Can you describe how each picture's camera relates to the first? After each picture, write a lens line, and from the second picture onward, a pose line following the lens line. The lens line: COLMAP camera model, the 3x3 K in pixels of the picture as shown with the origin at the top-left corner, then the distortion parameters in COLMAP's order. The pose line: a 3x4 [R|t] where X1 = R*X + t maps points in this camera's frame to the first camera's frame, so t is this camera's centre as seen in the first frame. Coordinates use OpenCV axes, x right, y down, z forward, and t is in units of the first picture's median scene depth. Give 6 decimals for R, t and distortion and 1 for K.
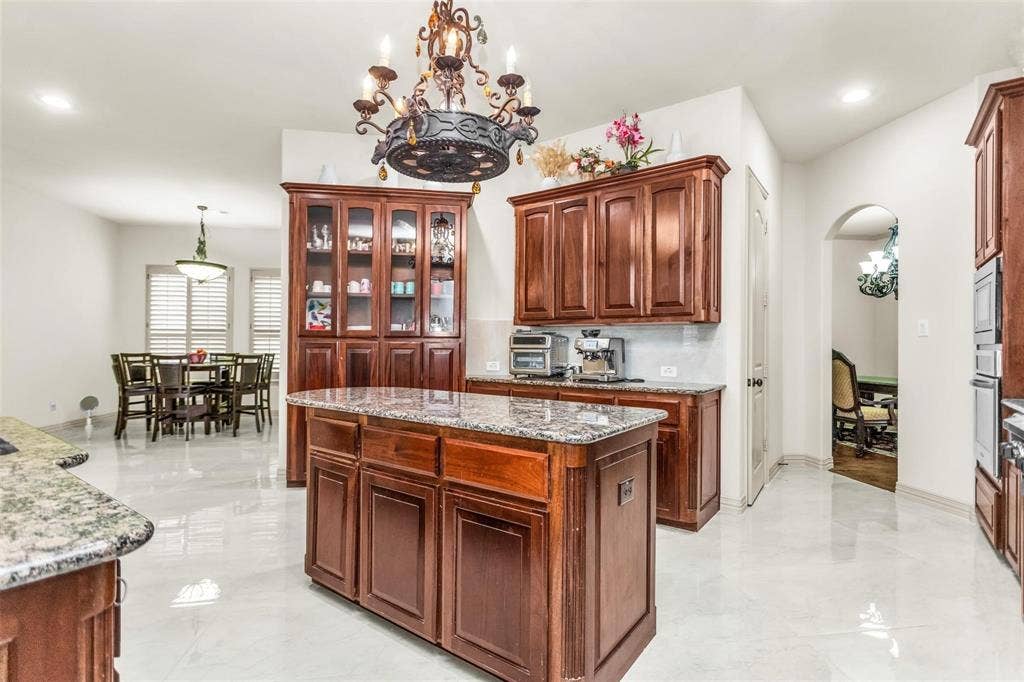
lens RADIAL K [[489.9, 0, 511.8], [0, 489.9, 343.1], [0, 0, 1]] dist [-0.001074, 0.001537]
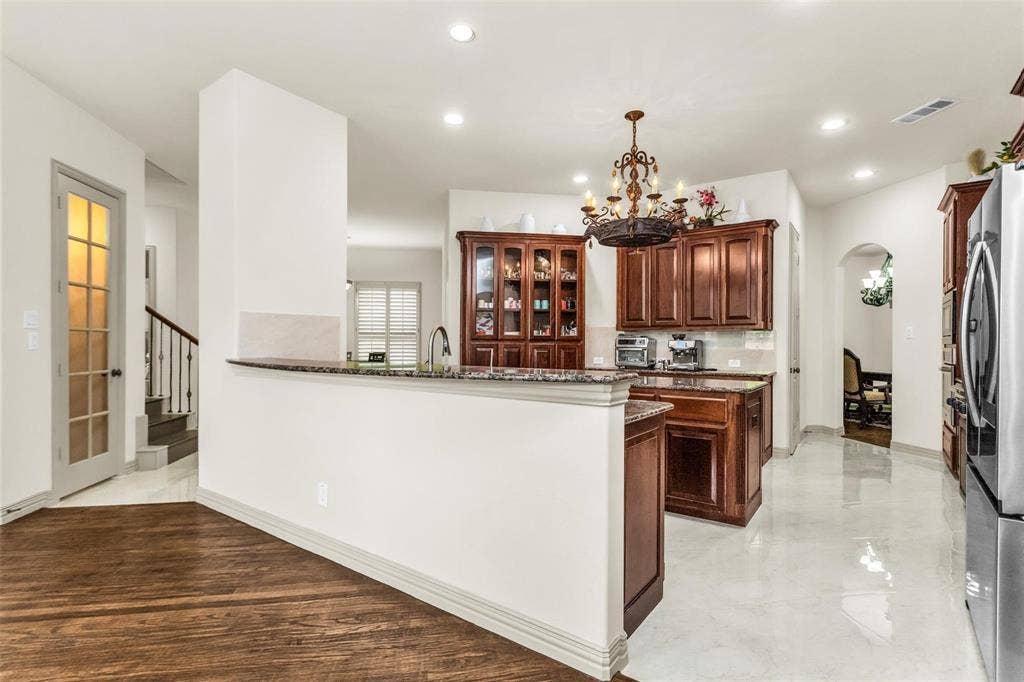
lens RADIAL K [[489.9, 0, 511.6], [0, 489.9, 344.2], [0, 0, 1]] dist [-0.001074, 0.001537]
pose [[0.999954, -0.003668, 0.008892, -0.323388], [0.003608, 0.999971, 0.006691, -0.009646], [-0.008916, -0.006659, 0.999938, -0.405155]]
